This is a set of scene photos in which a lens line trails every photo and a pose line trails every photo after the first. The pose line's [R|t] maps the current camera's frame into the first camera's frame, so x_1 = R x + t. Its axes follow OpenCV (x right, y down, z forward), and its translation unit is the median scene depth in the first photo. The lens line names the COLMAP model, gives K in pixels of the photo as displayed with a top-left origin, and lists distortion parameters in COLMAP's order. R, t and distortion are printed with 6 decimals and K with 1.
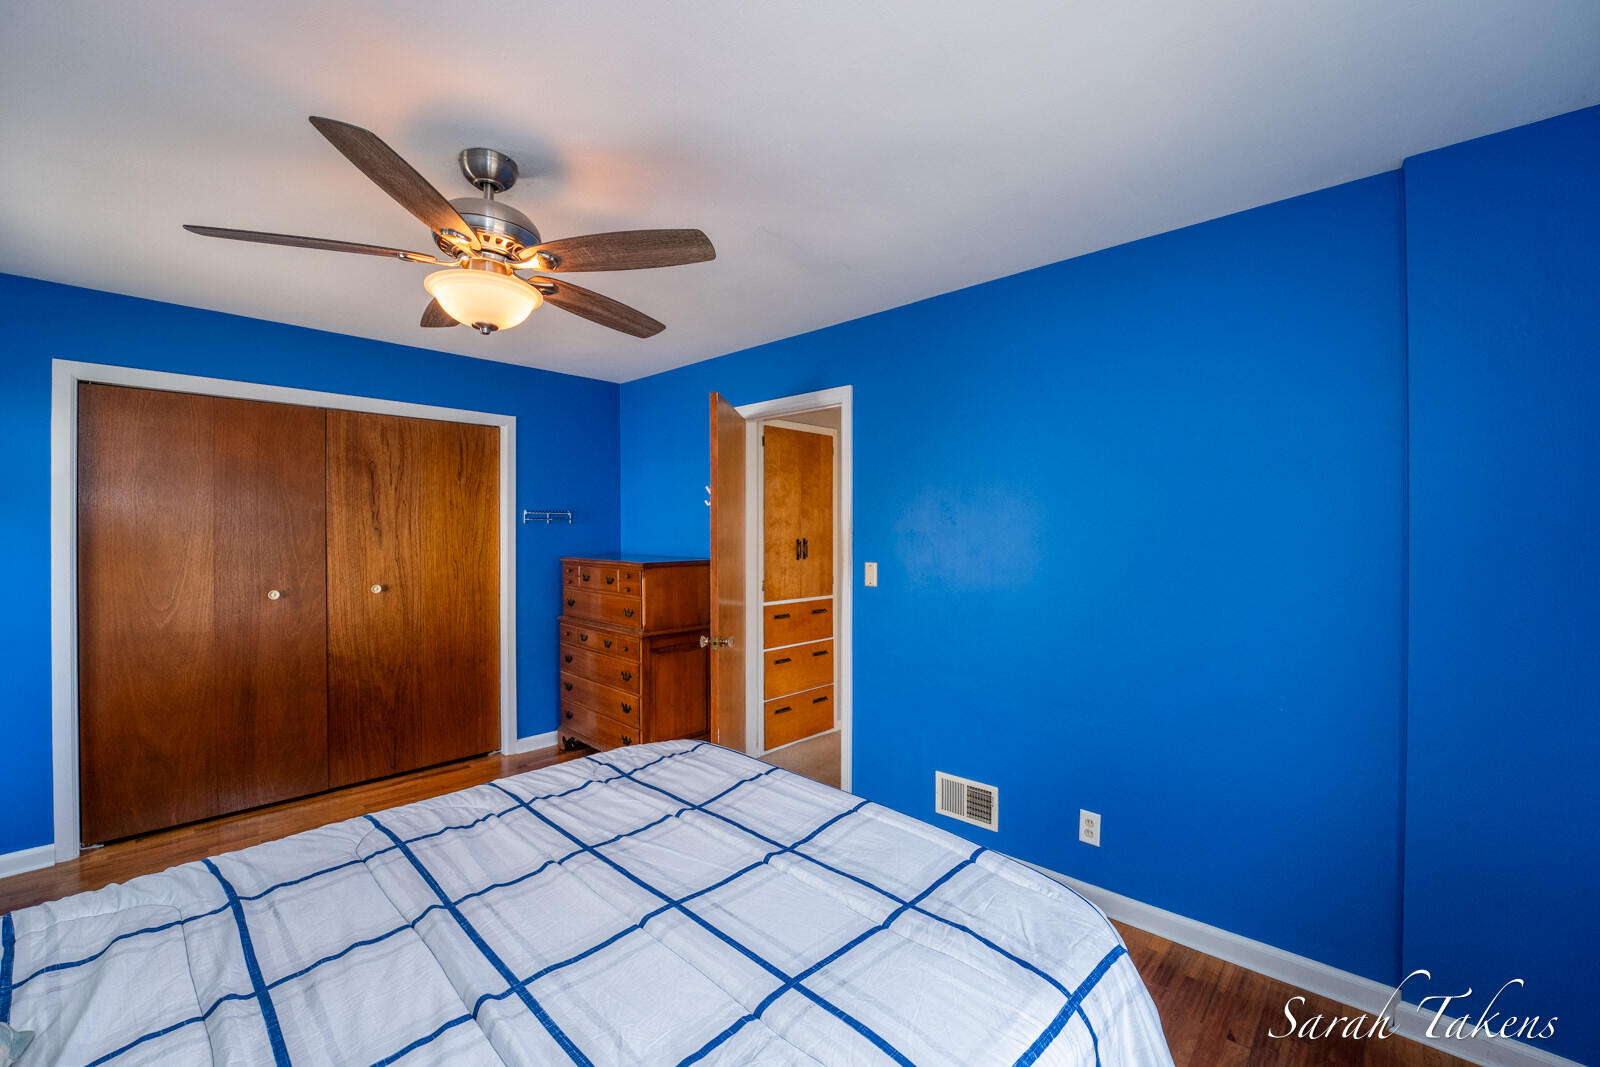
lens RADIAL K [[659.8, 0, 805.2], [0, 659.8, 533.8], [0, 0, 1]] dist [-0.028462, 0.002368]
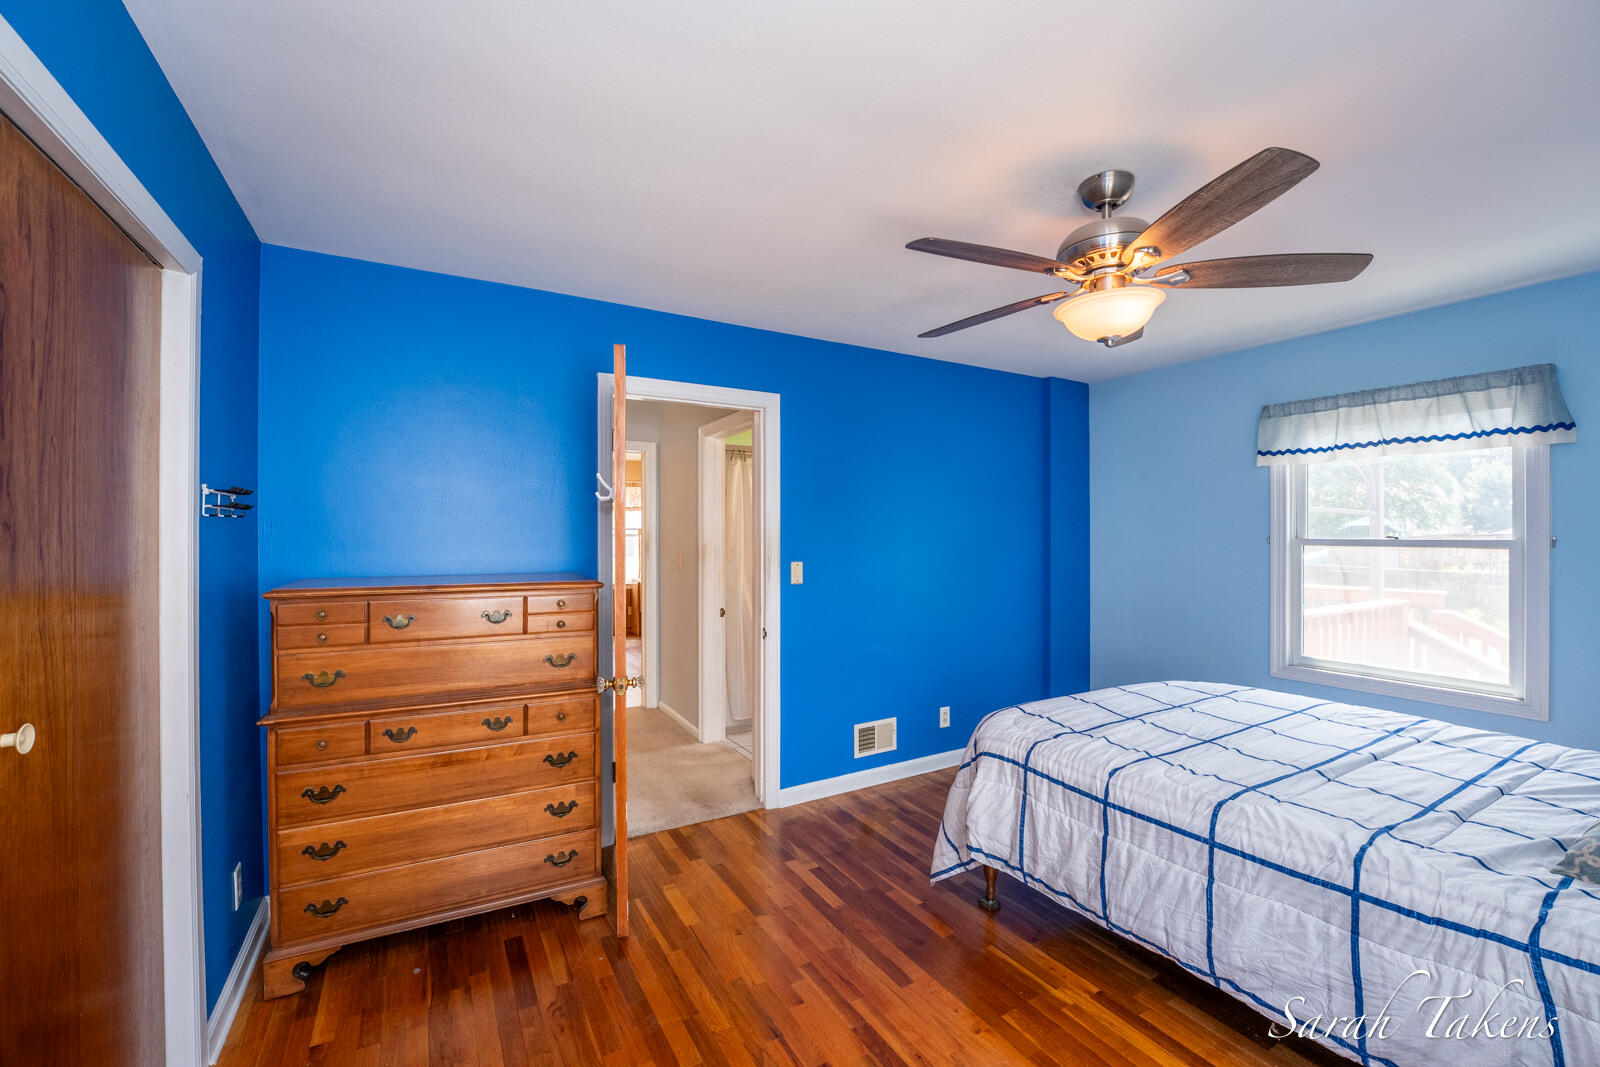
lens RADIAL K [[659.8, 0, 801.9], [0, 659.8, 530.3], [0, 0, 1]] dist [-0.028462, 0.002368]
pose [[0.280023, 0.003380, 0.959987, -0.951802], [0.003649, 0.999983, -0.004586, -0.004263], [-0.959986, 0.004787, 0.280005, 0.684692]]
